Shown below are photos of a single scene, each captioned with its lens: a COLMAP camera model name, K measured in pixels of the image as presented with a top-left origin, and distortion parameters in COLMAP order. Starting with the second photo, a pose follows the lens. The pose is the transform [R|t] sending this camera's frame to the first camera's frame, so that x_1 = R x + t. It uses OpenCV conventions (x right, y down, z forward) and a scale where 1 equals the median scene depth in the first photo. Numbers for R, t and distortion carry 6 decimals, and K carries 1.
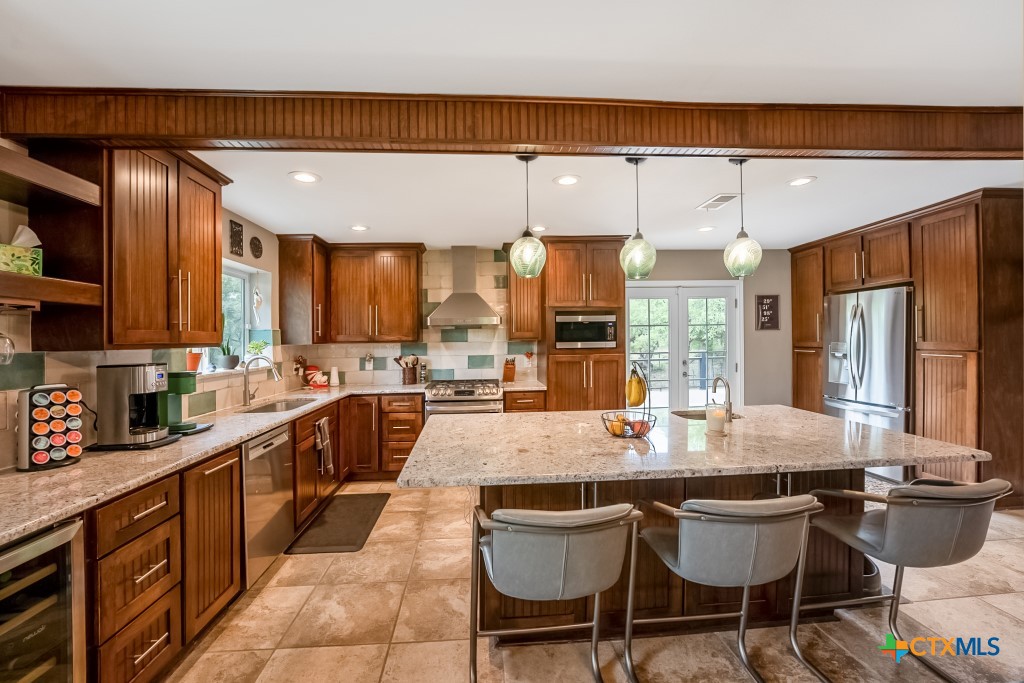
lens RADIAL K [[449.4, 0, 509.1], [0, 449.4, 340.7], [0, 0, 1]] dist [-0.000978, 0.000003]
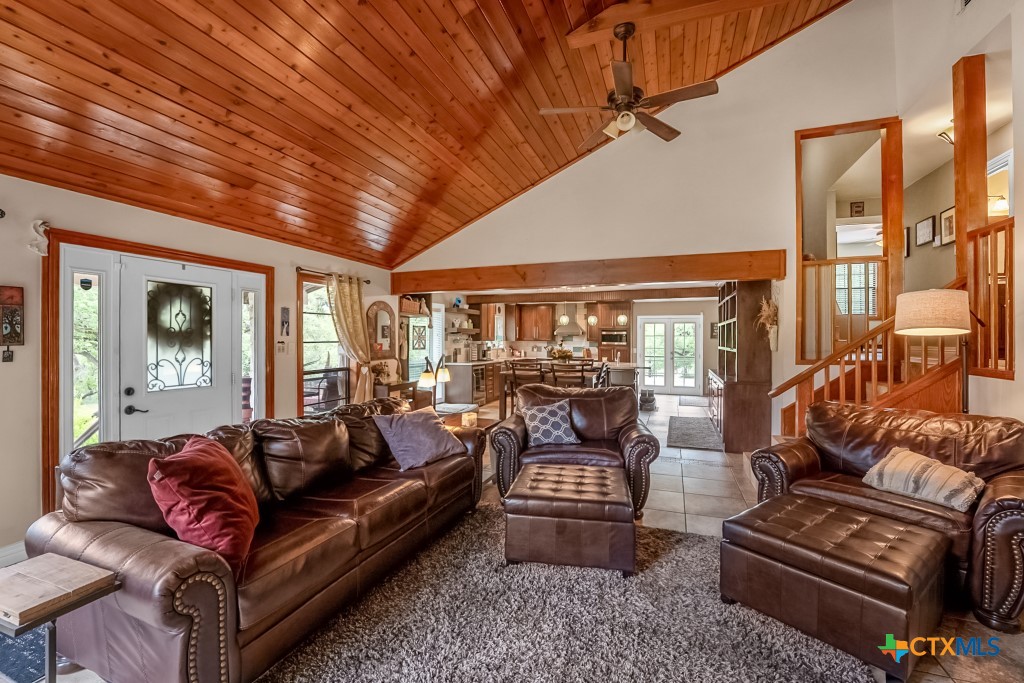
lens RADIAL K [[449.4, 0, 513.6], [0, 449.4, 340.2], [0, 0, 1]] dist [-0.000978, 0.000003]
pose [[0.914839, 0.017259, -0.403449, 0.665960], [-0.017398, 0.999843, 0.003321, -0.006217], [0.403443, 0.003982, 0.914996, -1.527852]]
